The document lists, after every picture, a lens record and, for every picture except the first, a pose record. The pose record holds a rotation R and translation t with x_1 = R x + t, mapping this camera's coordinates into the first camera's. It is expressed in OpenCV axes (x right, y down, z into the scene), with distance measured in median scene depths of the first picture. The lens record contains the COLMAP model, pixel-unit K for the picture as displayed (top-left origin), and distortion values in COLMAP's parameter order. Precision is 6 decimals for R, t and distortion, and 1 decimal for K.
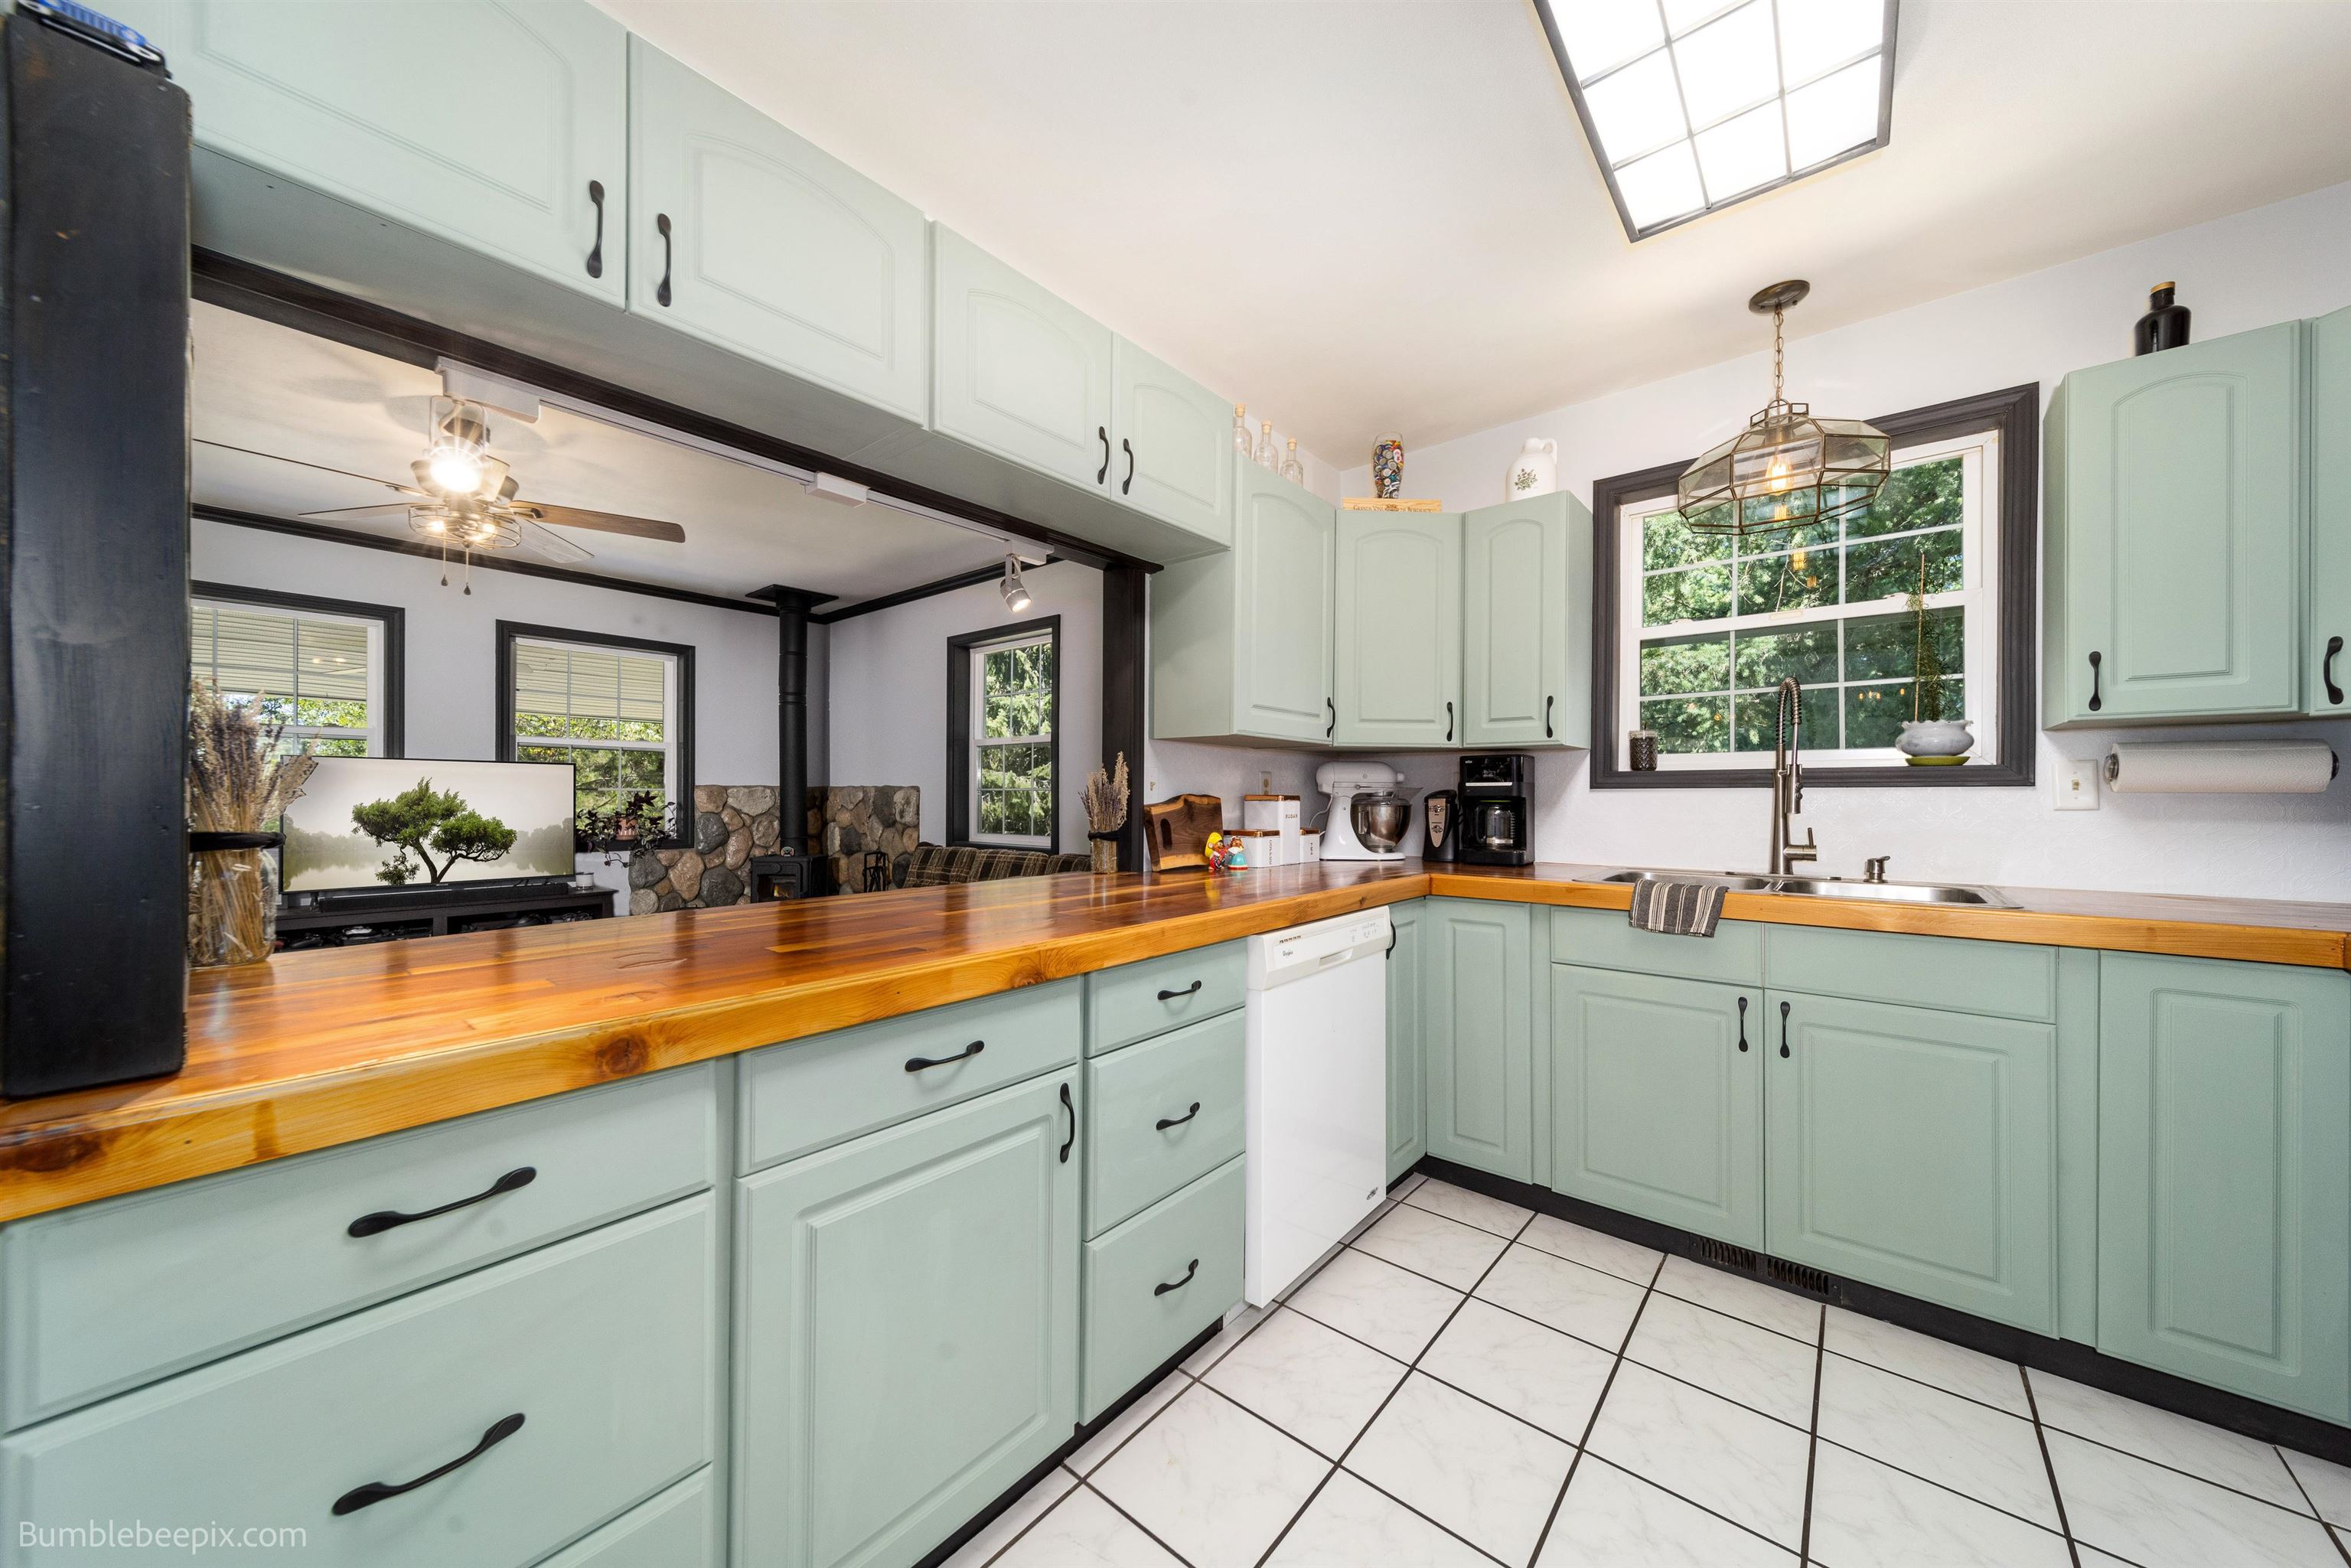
lens RADIAL K [[823.0, 0, 1173.1], [0, 823.0, 797.3], [0, 0, 1]] dist [0.001970, 0.000785]
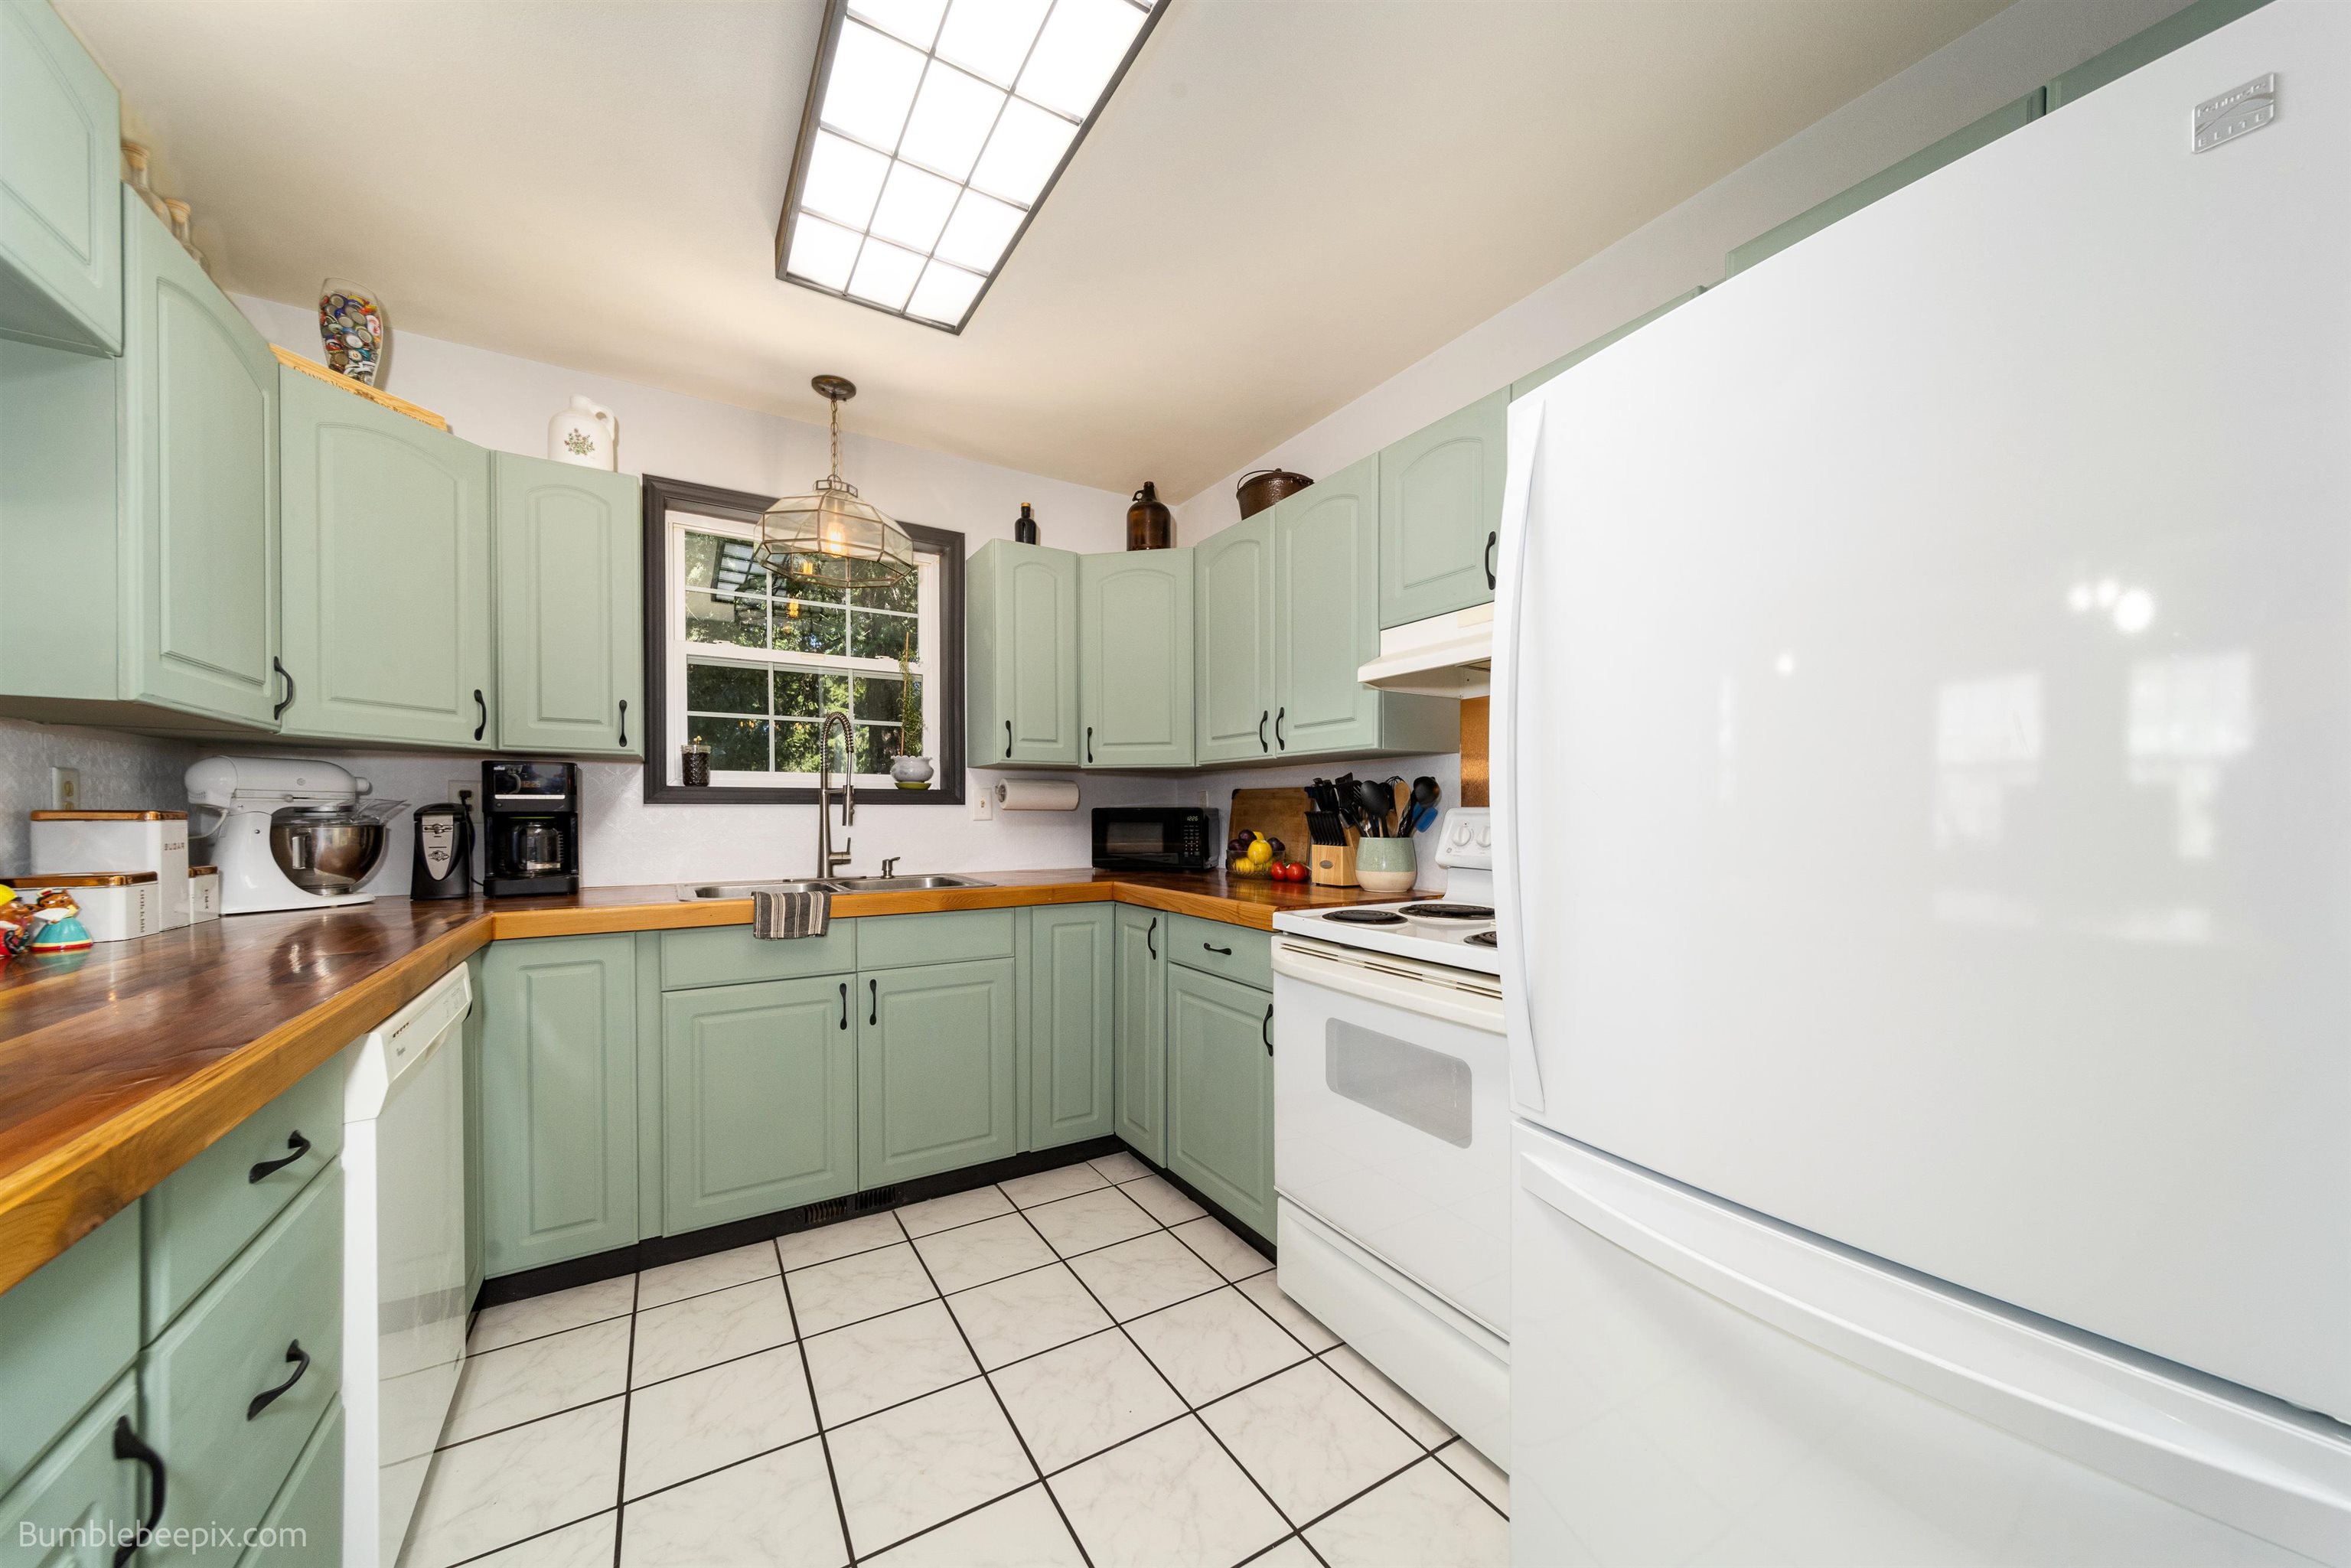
lens RADIAL K [[823.0, 0, 1176.4], [0, 823.0, 823.3], [0, 0, 1]] dist [0.001970, 0.000785]
pose [[0.306197, -0.013991, 0.951865, -0.203332], [0.002270, 0.999900, 0.013966, 0.000166], [-0.951965, -0.002116, 0.306198, 0.142699]]
